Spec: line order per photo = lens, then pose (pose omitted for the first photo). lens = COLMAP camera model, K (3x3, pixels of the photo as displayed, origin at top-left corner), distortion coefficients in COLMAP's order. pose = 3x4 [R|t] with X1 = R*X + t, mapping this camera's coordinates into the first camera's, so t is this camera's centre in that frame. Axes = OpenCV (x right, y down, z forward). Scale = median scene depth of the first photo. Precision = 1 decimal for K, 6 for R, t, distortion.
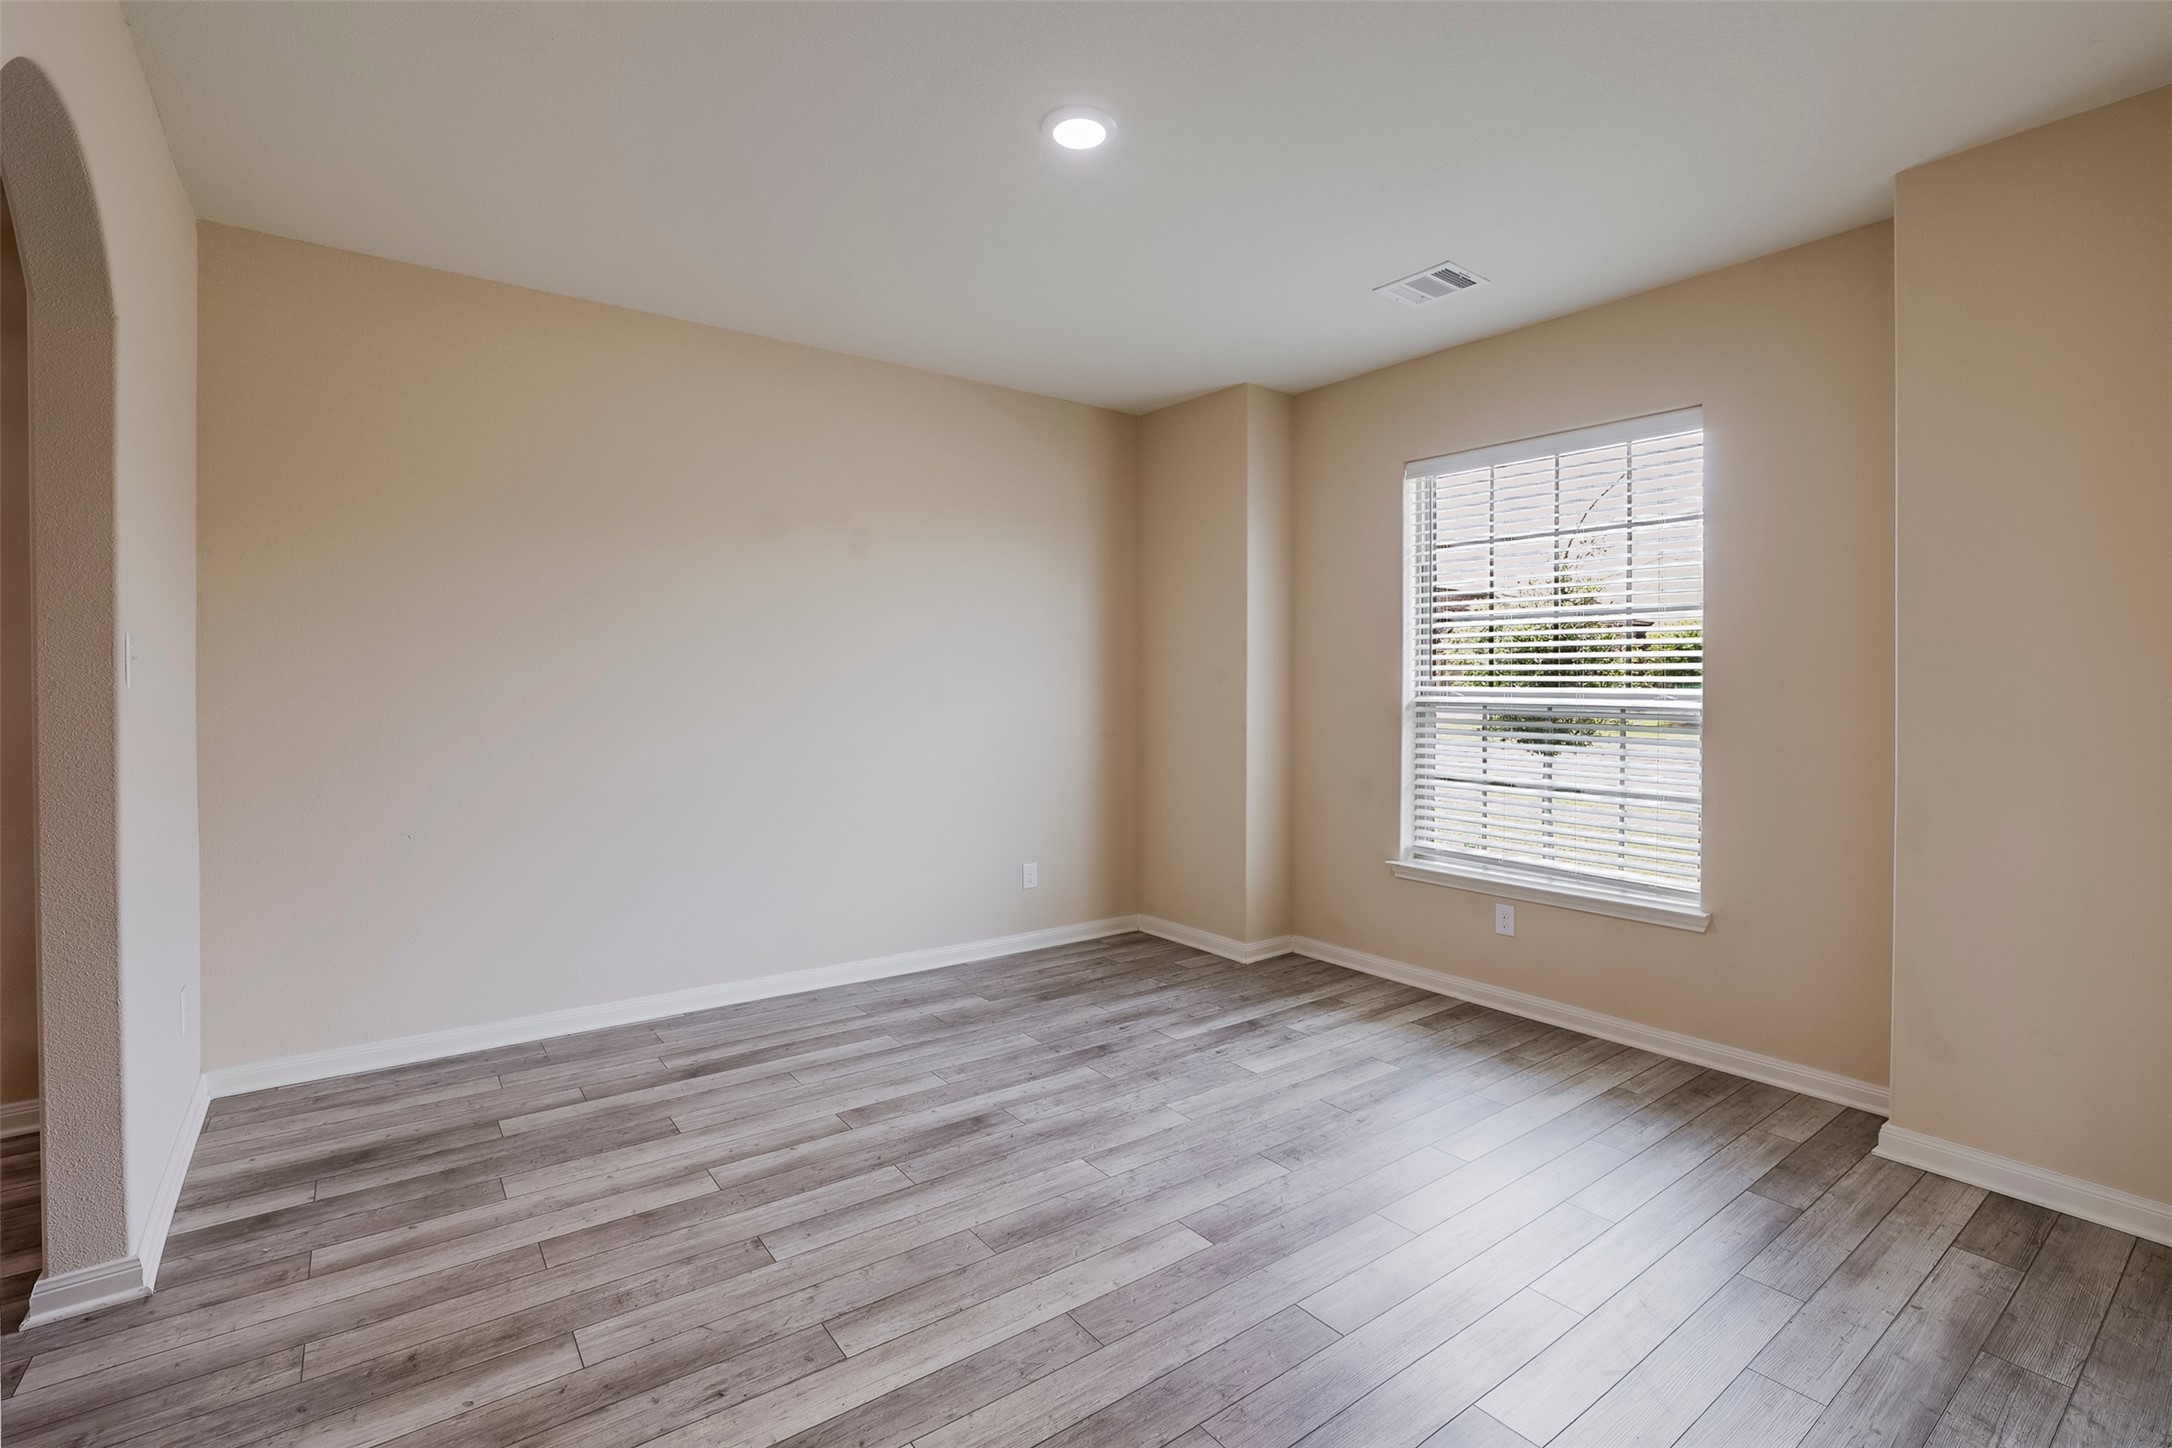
lens RADIAL K [[949.2, 0, 1058.0], [0, 949.2, 690.8], [0, 0, 1]] dist [-0.040490, 0.017849]
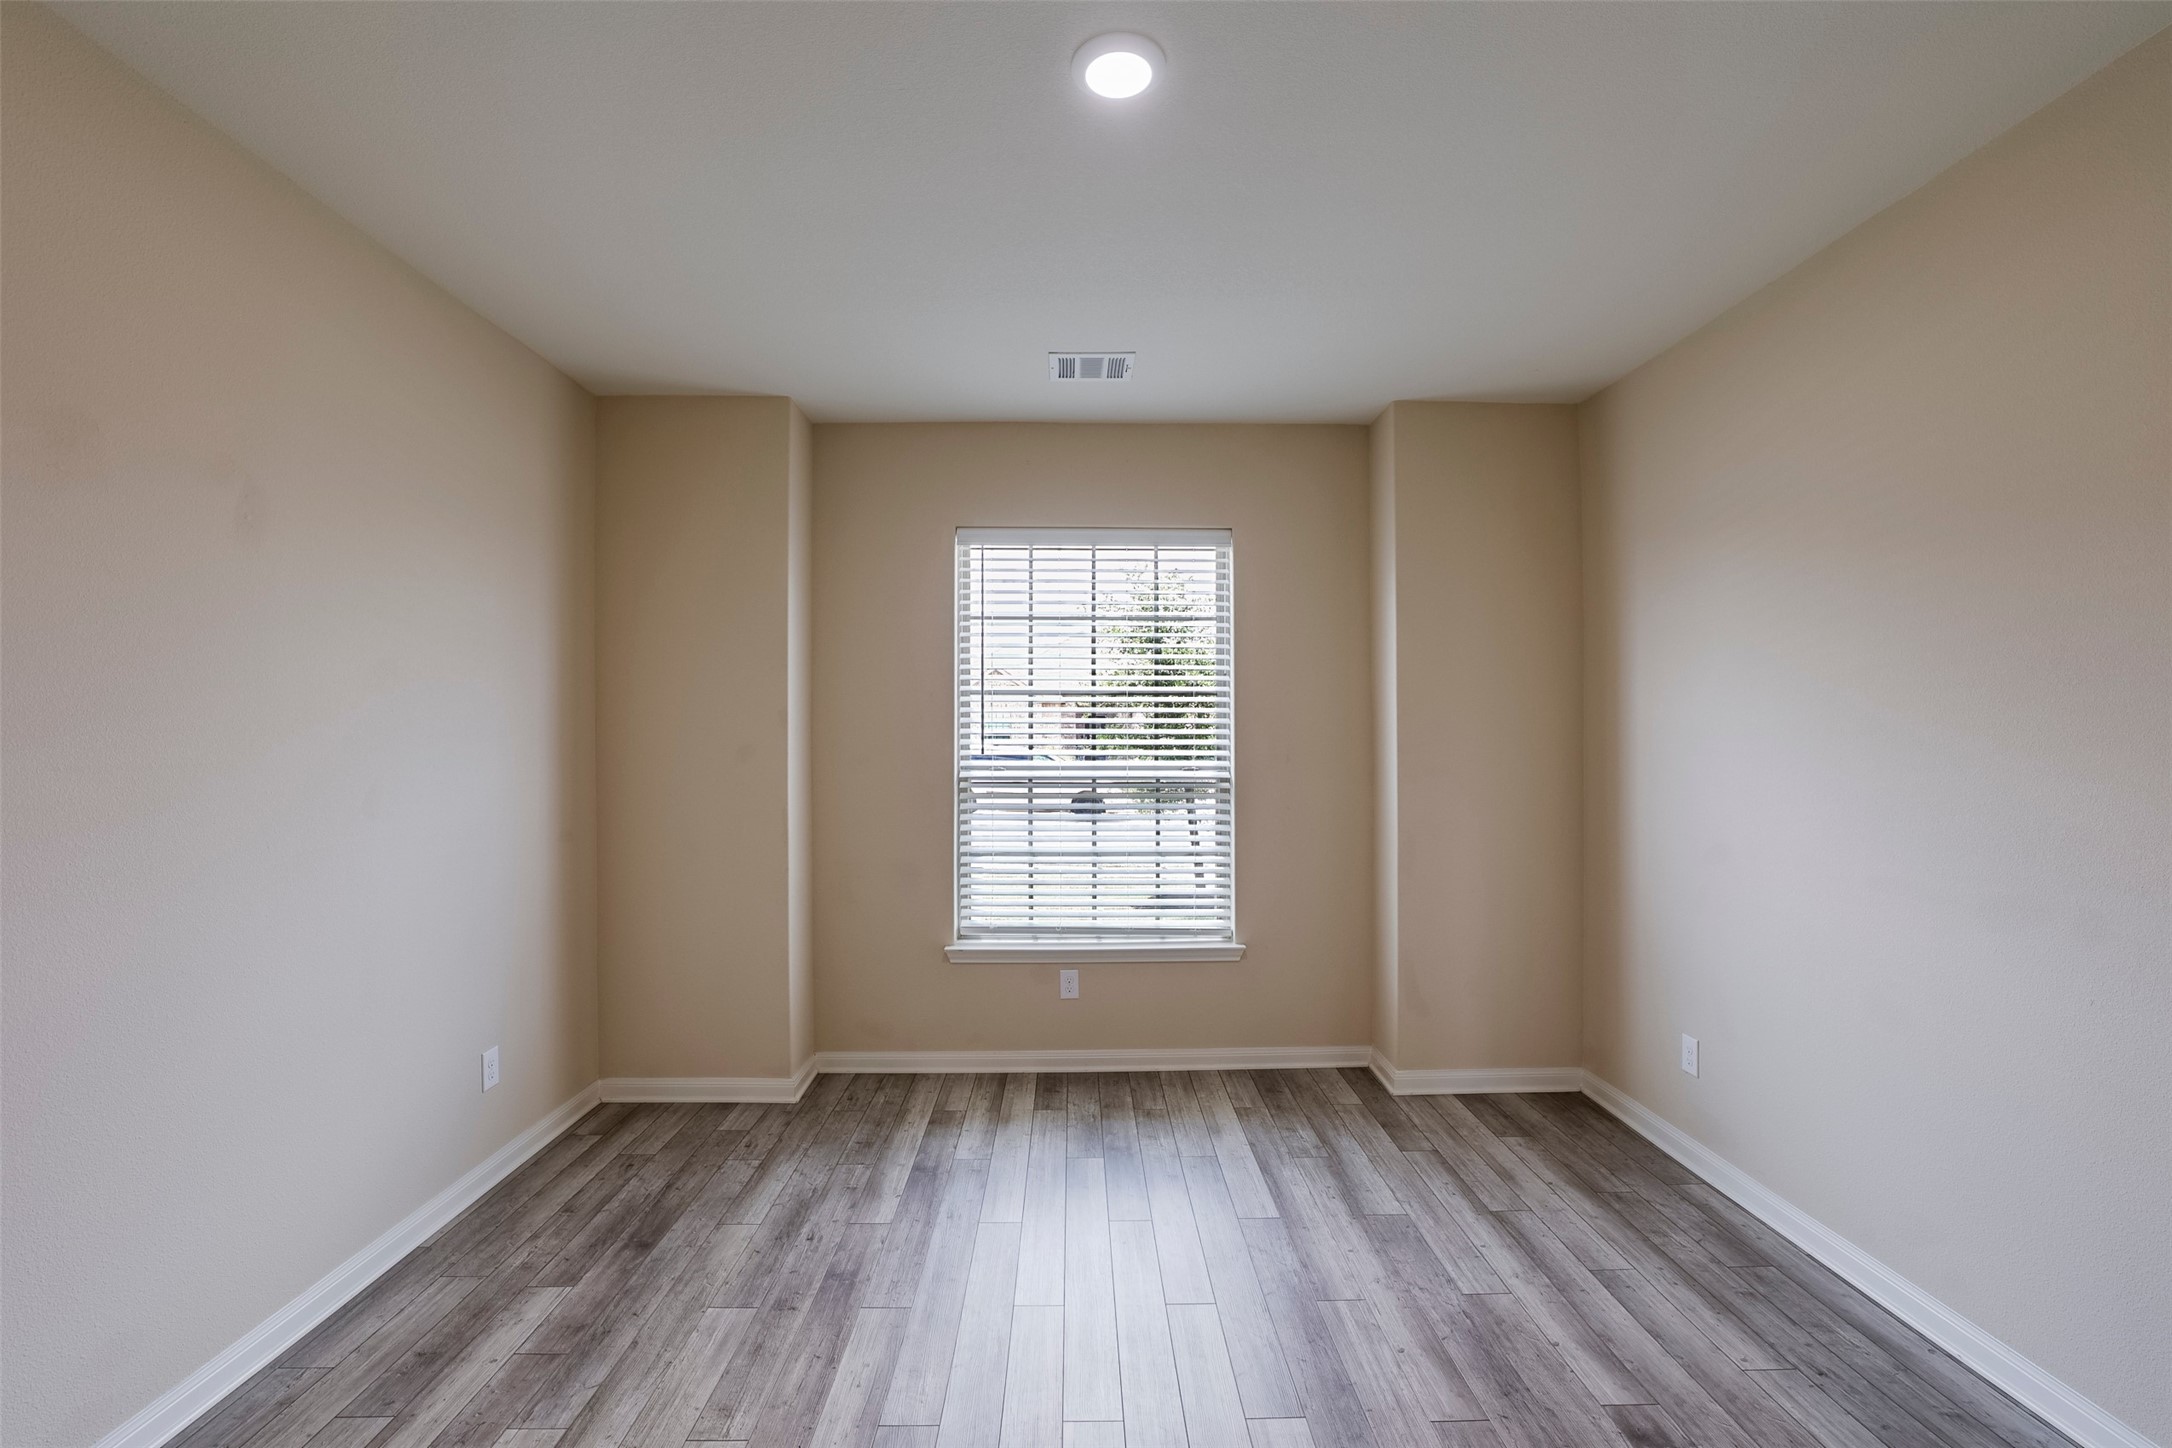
lens RADIAL K [[969.2, 0, 1057.1], [0, 969.2, 728.6], [0, 0, 1]] dist [-0.045705, 0.018154]
pose [[0.582899, -0.000435, 0.812545, -0.407999], [0.007326, 0.999962, -0.004720, -0.036328], [-0.812512, 0.008704, 0.582880, 0.383093]]
